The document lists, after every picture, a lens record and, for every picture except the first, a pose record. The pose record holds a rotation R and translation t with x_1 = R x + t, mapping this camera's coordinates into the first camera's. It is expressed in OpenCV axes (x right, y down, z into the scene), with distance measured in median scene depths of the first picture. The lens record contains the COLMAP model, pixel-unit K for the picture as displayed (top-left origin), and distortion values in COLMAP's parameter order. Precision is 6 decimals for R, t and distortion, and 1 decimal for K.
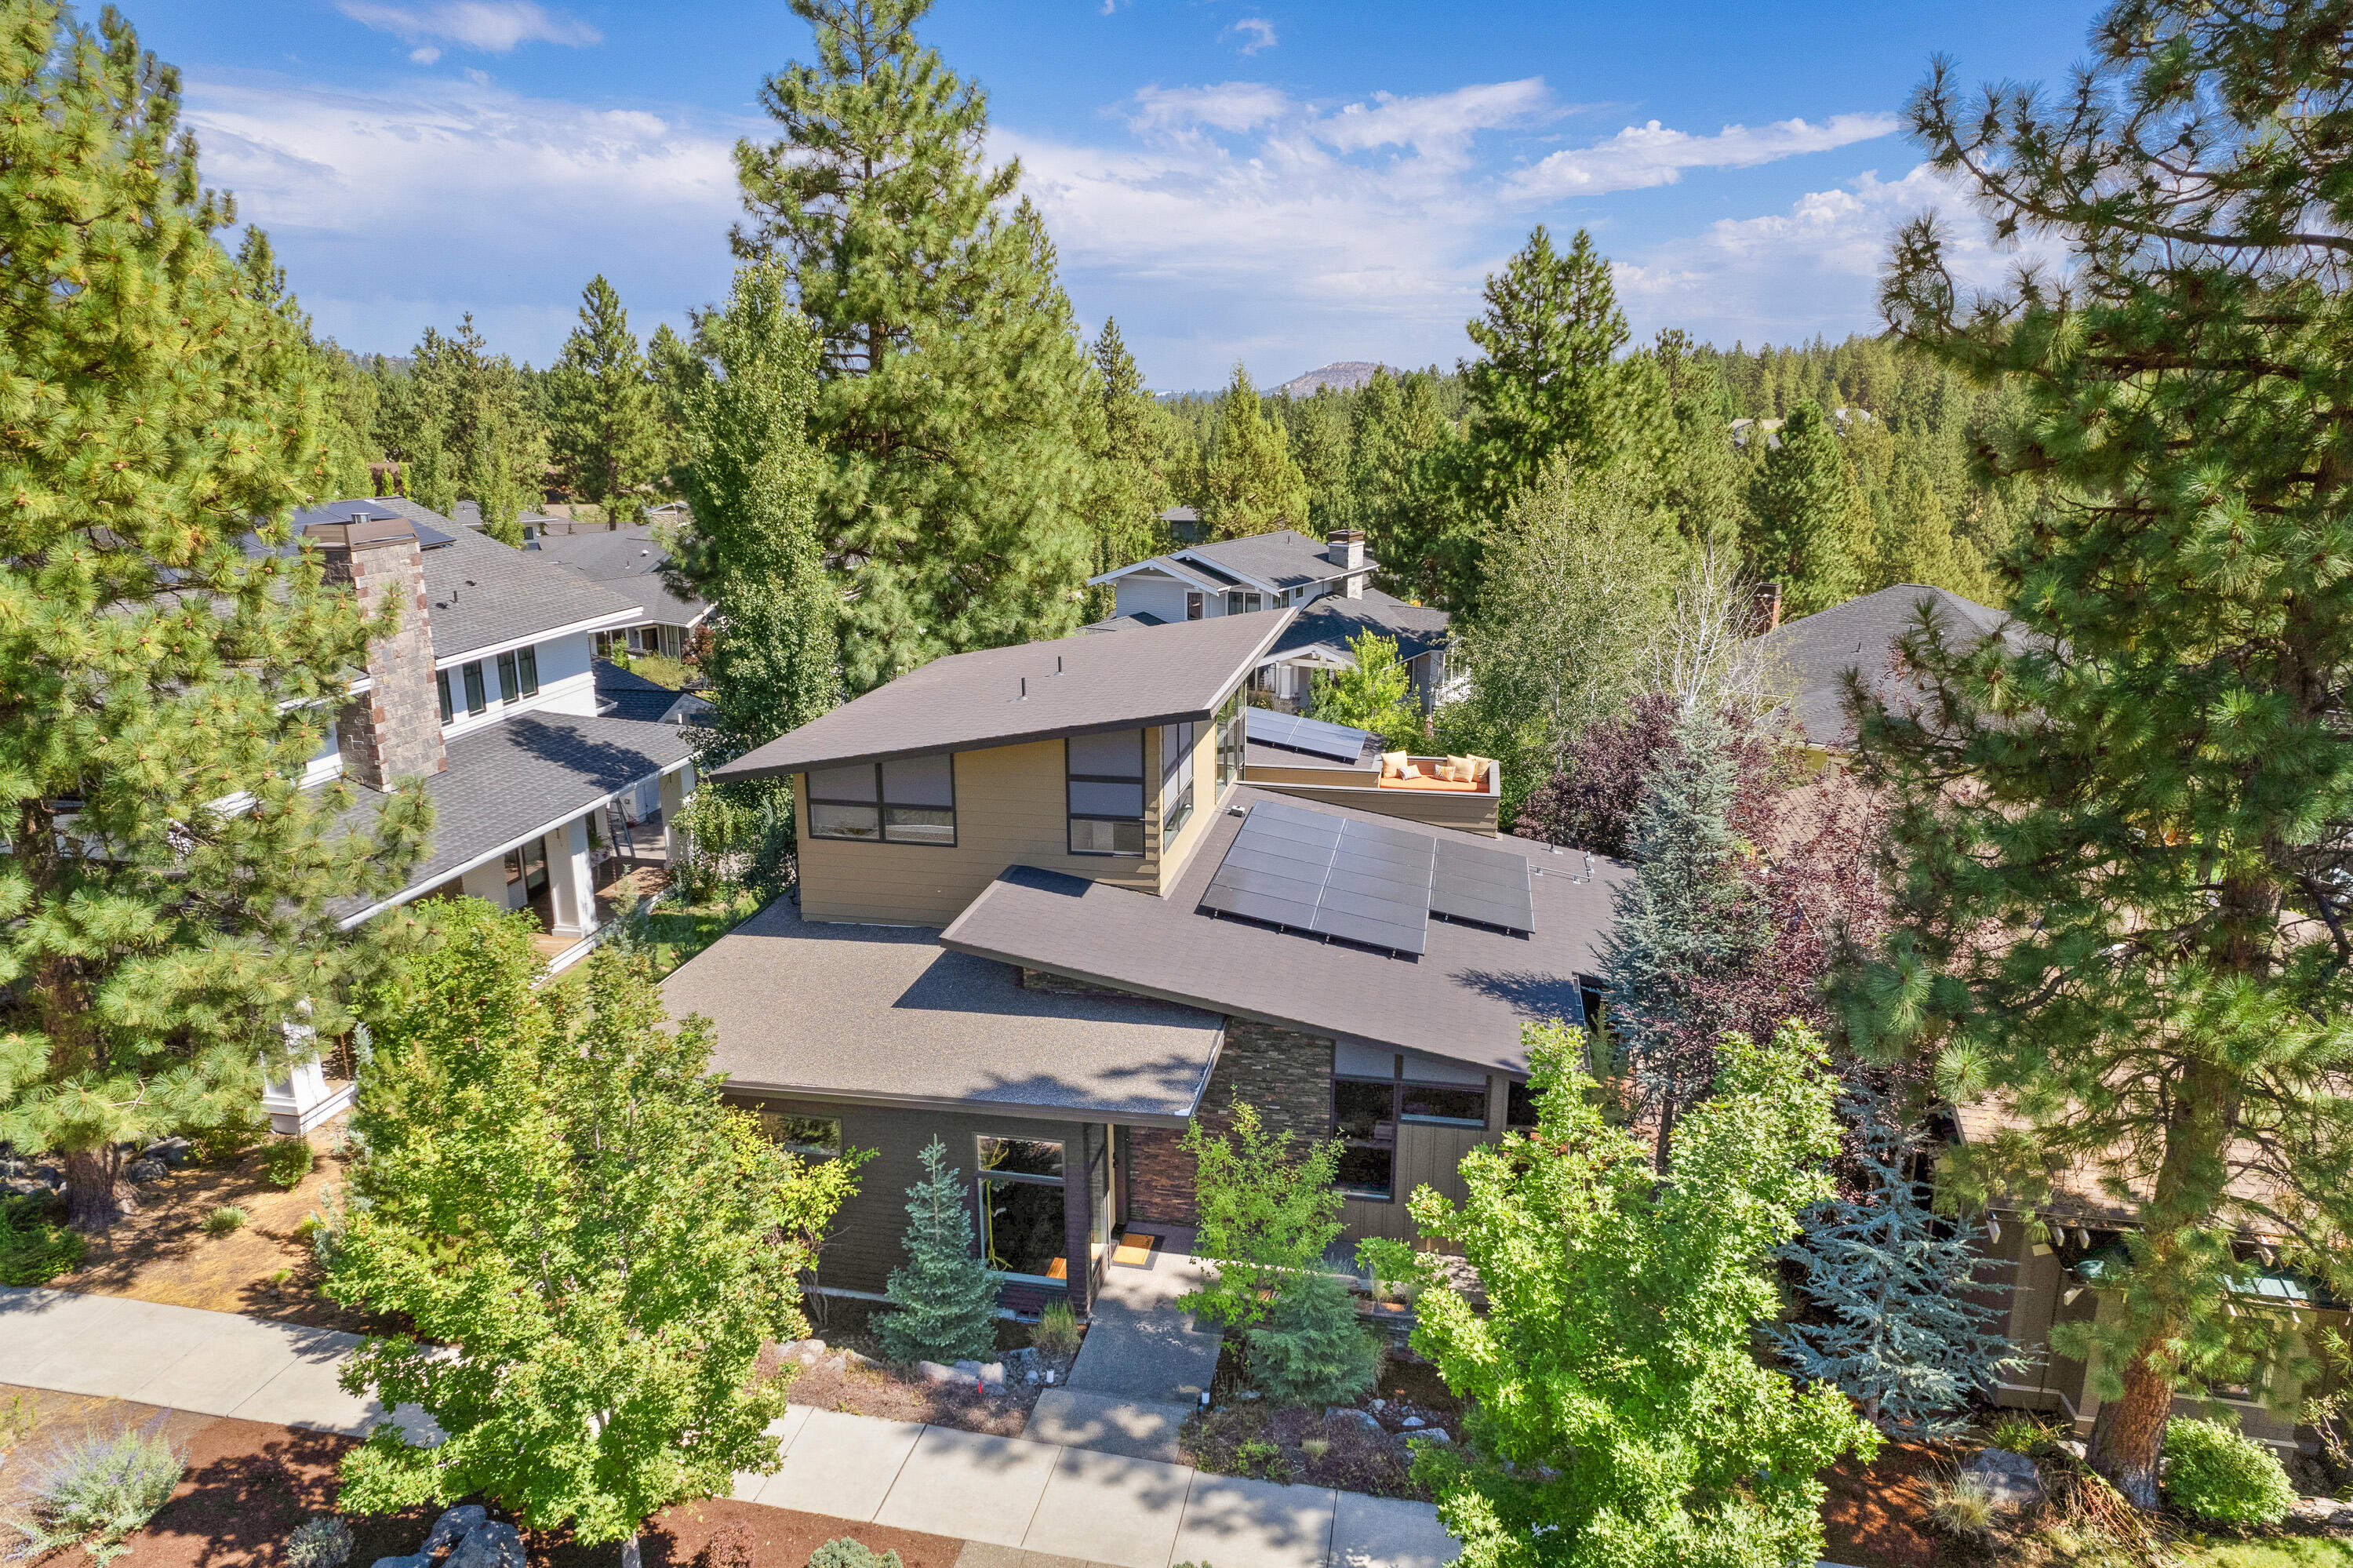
lens RADIAL K [[1504.7, 0, 1176.5], [0, 1504.7, 784.0], [0, 0, 1]] dist [-0.049631, -0.001324]
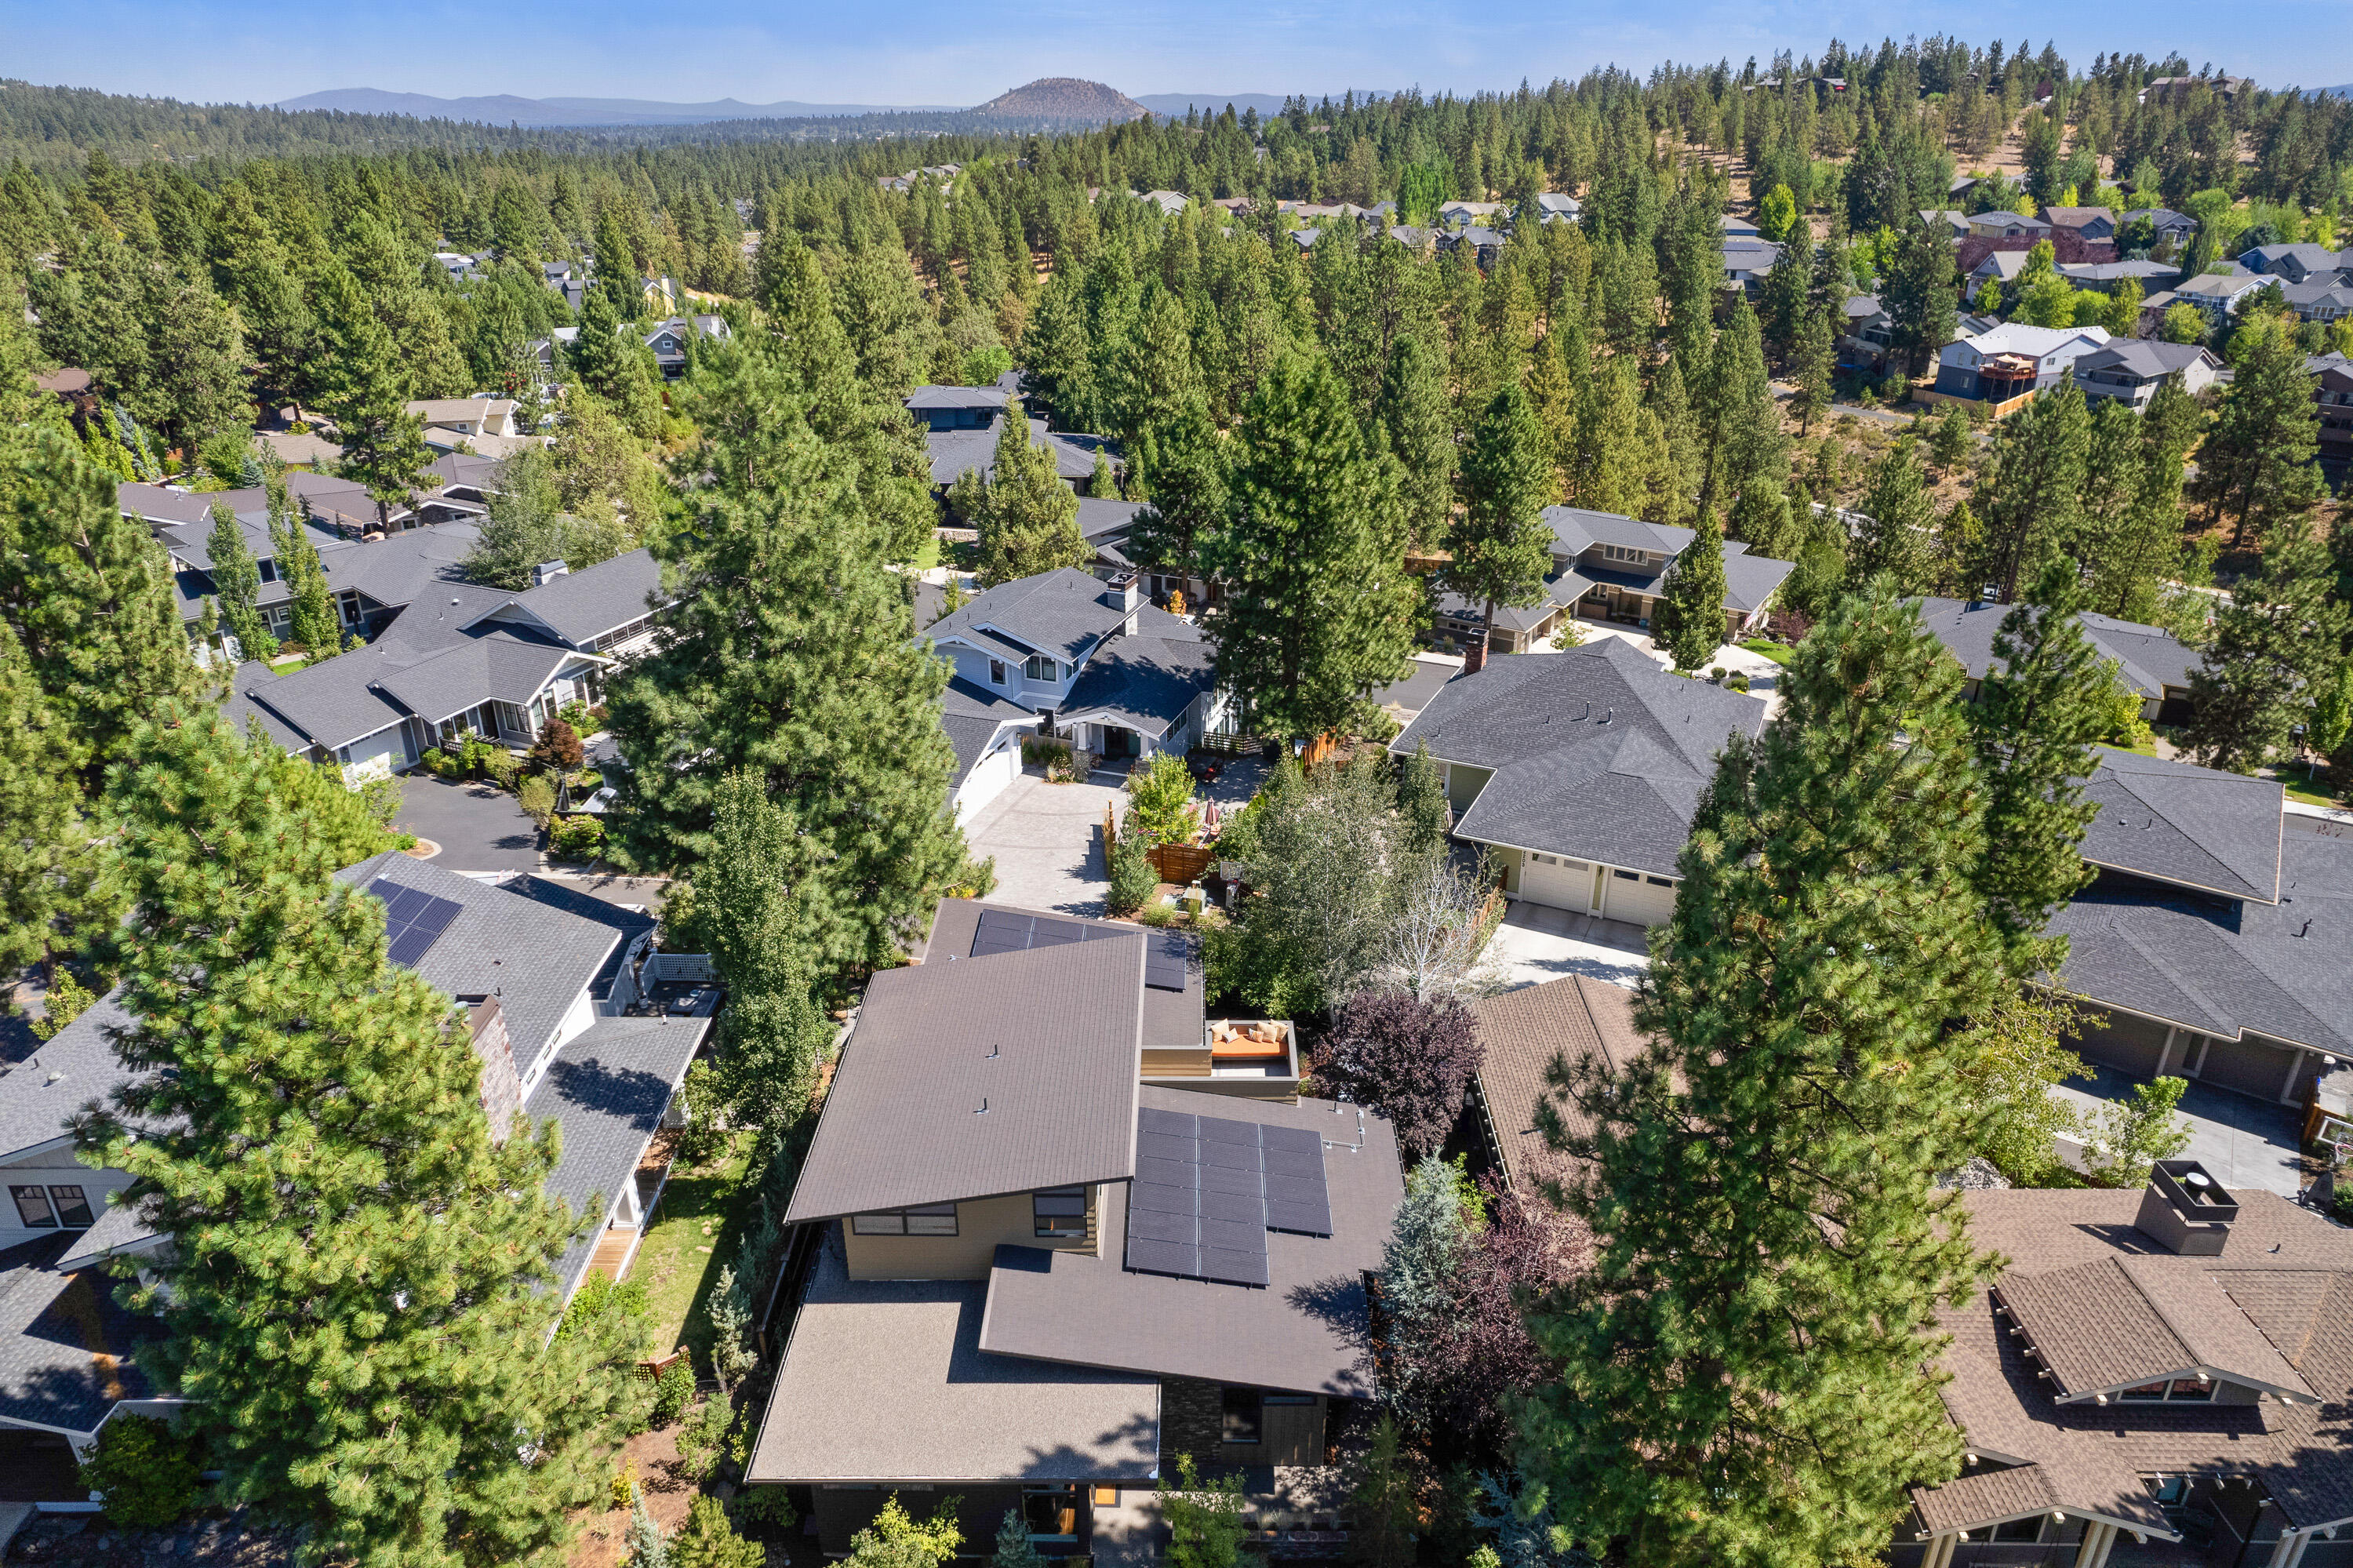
lens RADIAL K [[1504.7, 0, 1176.5], [0, 1504.7, 784.0], [0, 0, 1]] dist [-0.049631, -0.001324]
pose [[0.982755, -0.076627, 0.168289, -0.145788], [0.045841, 0.982648, 0.179728, -0.641703], [-0.179141, -0.168914, 0.969214, -0.396814]]
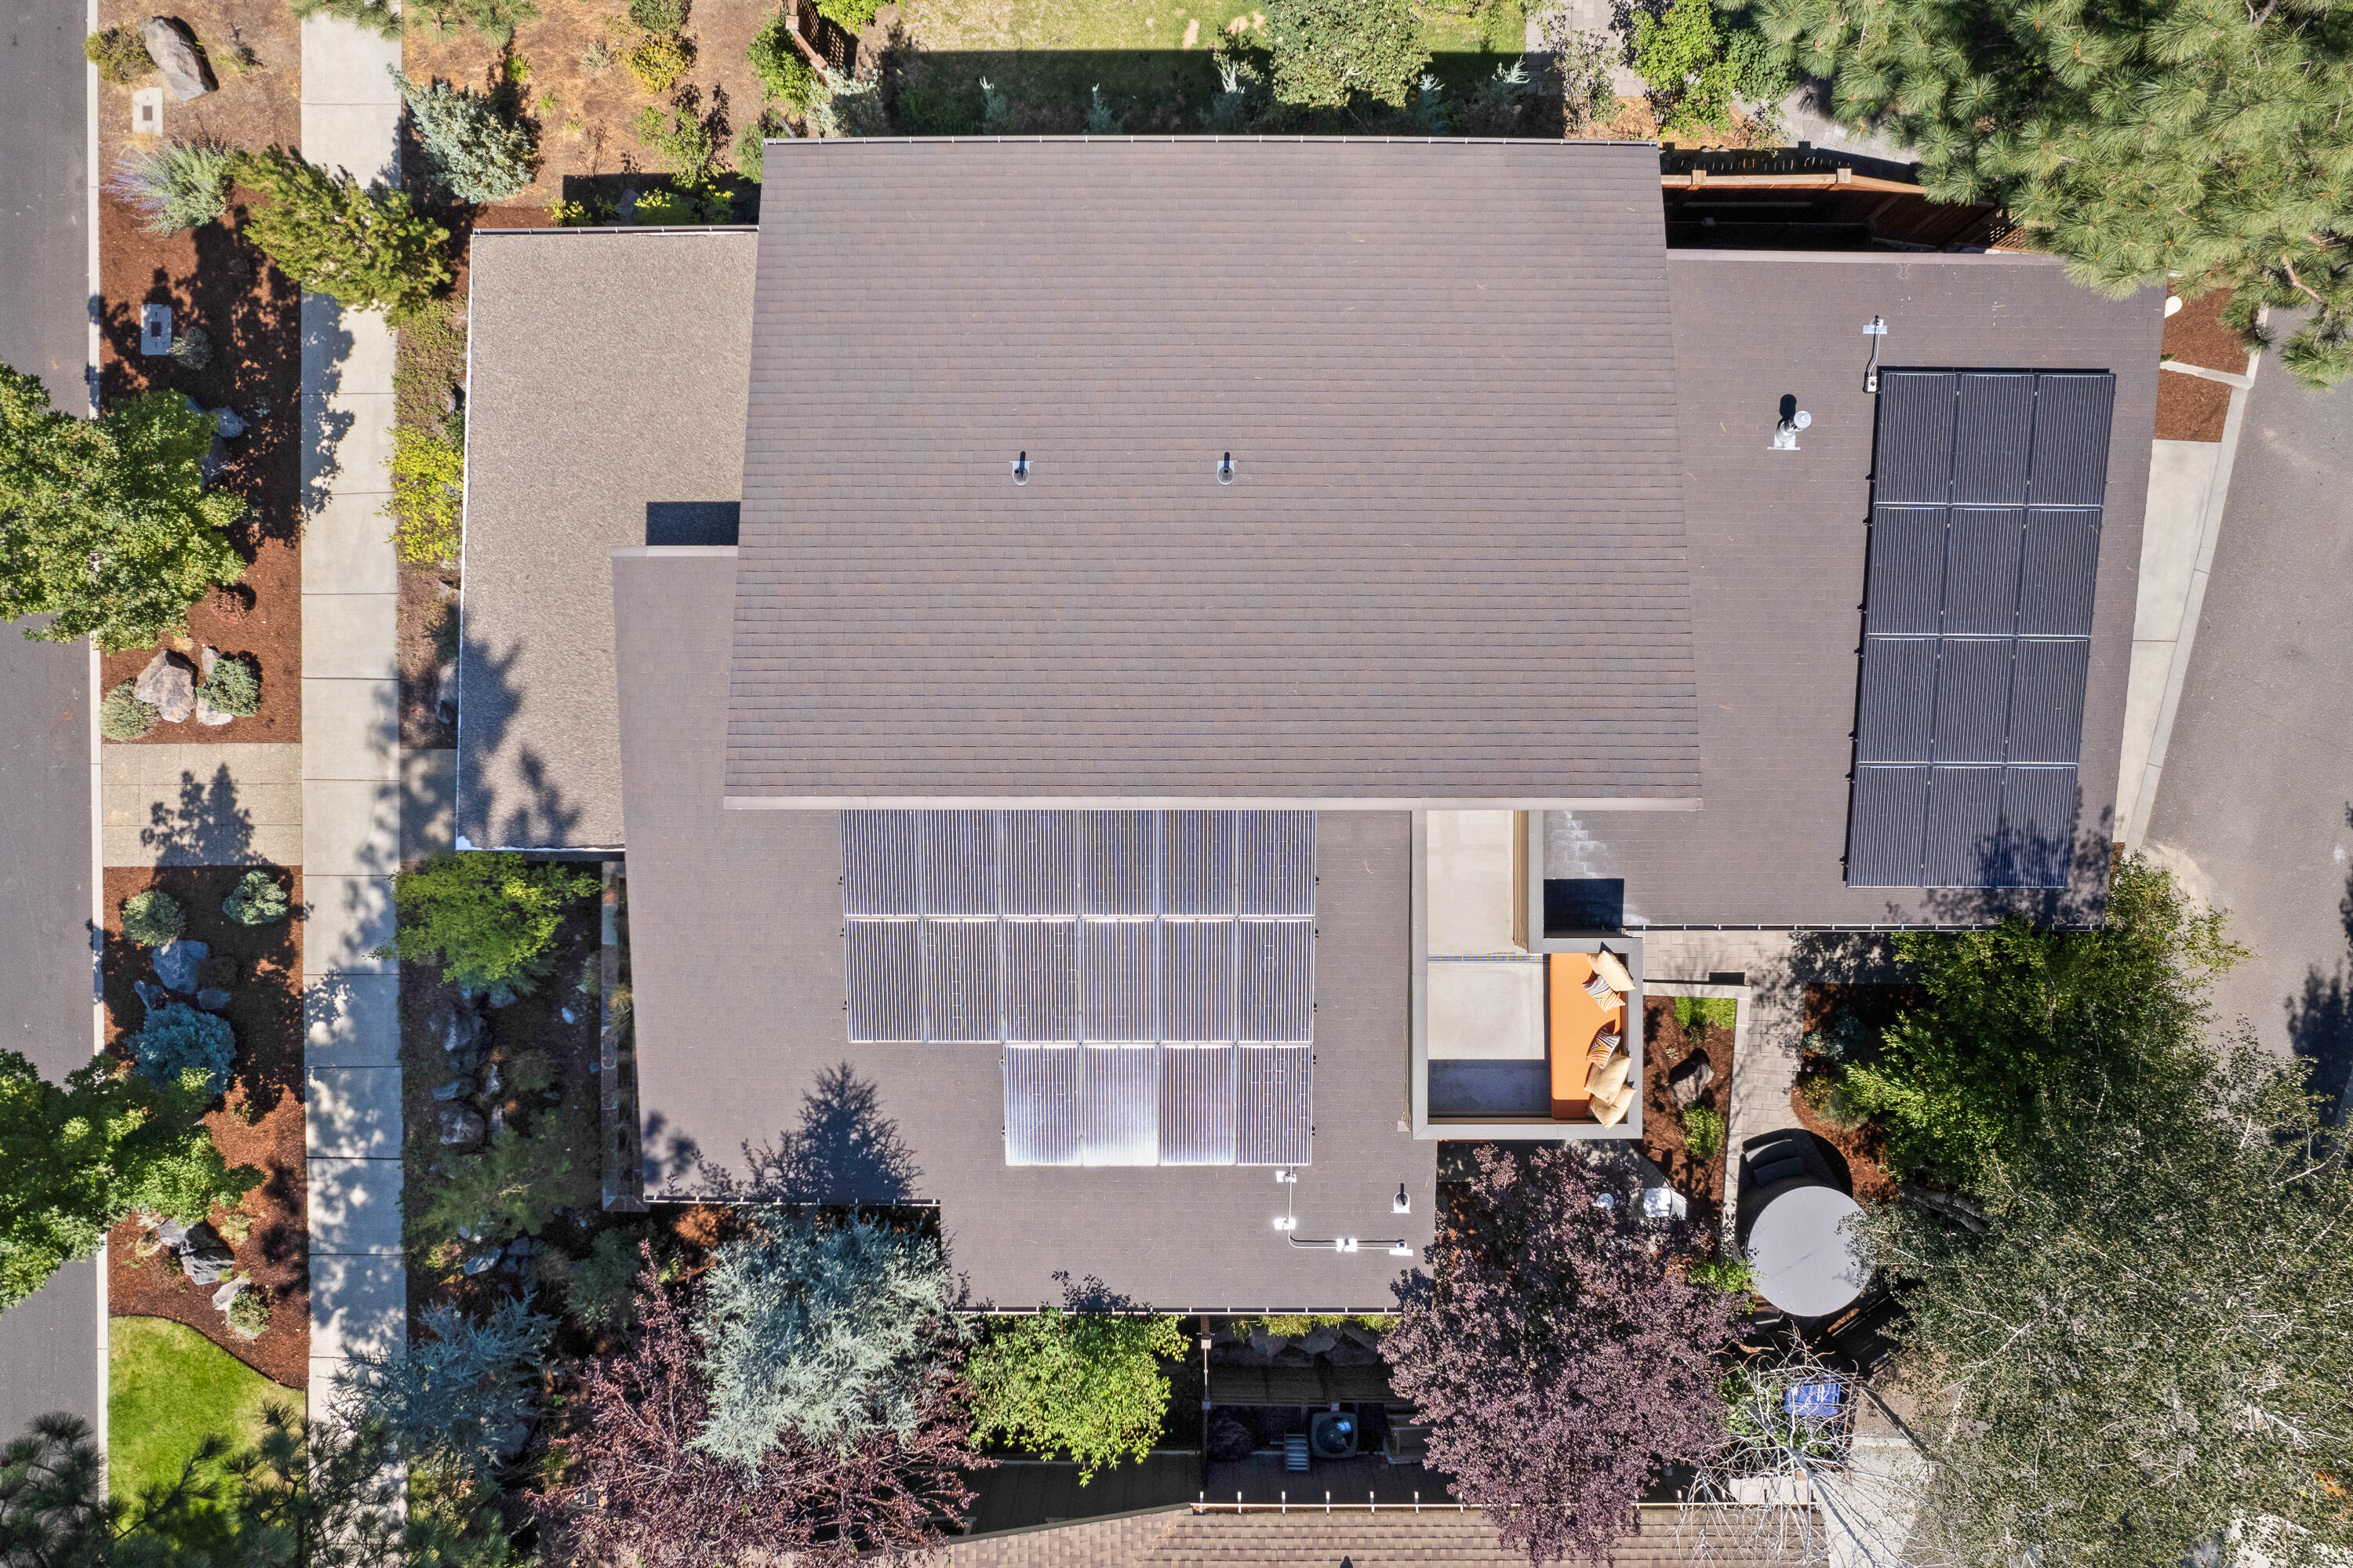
lens RADIAL K [[1504.7, 0, 1176.5], [0, 1504.7, 784.0], [0, 0, 1]] dist [-0.049631, -0.001324]
pose [[0.191407, 0.981465, -0.009478, 0.054697], [-0.245274, 0.057180, 0.967766, -0.743575], [0.950371, -0.182913, 0.251672, 0.905740]]
